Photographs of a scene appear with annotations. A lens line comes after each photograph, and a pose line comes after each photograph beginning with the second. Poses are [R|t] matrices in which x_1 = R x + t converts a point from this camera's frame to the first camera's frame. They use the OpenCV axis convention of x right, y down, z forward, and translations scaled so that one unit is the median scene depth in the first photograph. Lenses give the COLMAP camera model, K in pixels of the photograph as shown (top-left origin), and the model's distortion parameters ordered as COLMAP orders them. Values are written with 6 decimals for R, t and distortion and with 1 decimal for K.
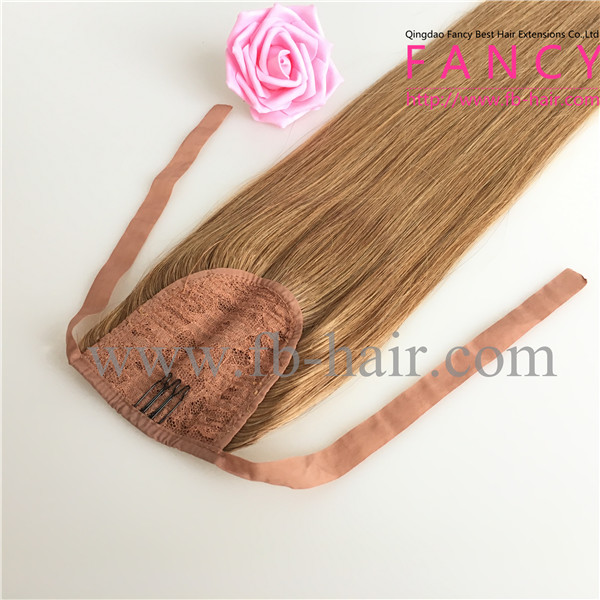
lens RADIAL K [[677.8, 0, 298.9], [0, 677.8, 300.9], [0, 0, 1]] dist [0.046889, 0.000000]
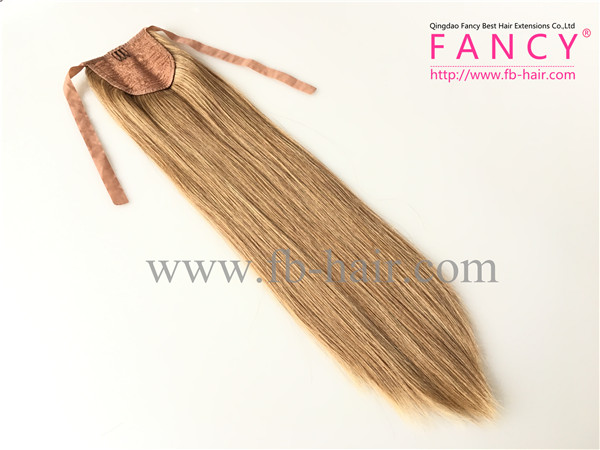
lens RADIAL K [[498.7, 0, 303.6], [0, 498.7, 222.5], [0, 0, 1]] dist [0.036858, -0.002767]
pose [[-0.163752, 0.865554, -0.473287, 1.083932], [-0.753096, 0.200209, 0.626708, -1.370551], [0.637206, 0.459056, 0.619061, 0.469167]]
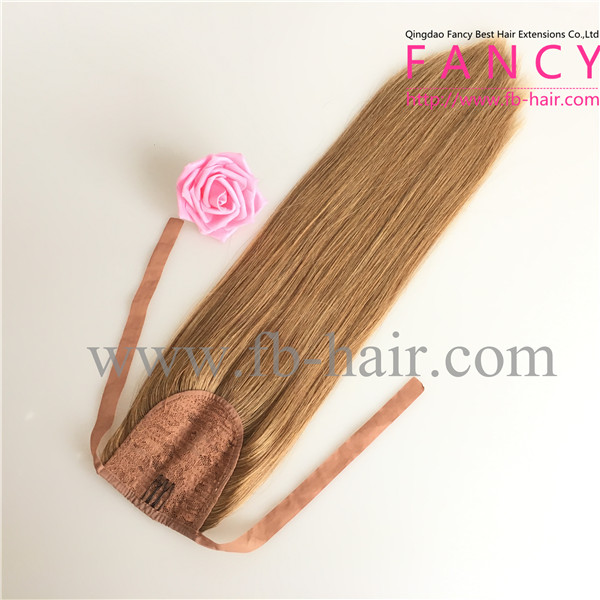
lens RADIAL K [[677.8, 0, 300.5], [0, 677.8, 299.2], [0, 0, 1]] dist [0.046889, 0.000000]
pose [[0.996700, -0.042114, 0.069392, 0.039869], [0.022761, 0.965584, 0.259092, -0.642492], [-0.077915, -0.256658, 0.963357, -0.430030]]
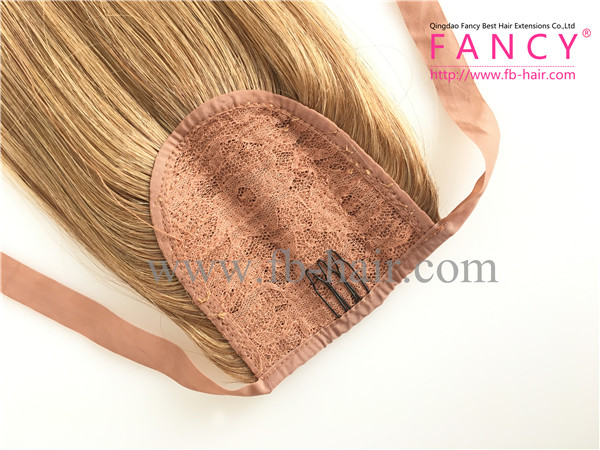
lens RADIAL K [[498.7, 0, 300.4], [0, 498.7, 222.7], [0, 0, 1]] dist [0.036858, -0.002767]
pose [[0.216219, -0.976317, -0.007325, -0.118394], [0.763089, 0.164306, 0.625059, -0.253854], [-0.609052, -0.140739, 0.780543, 0.499753]]
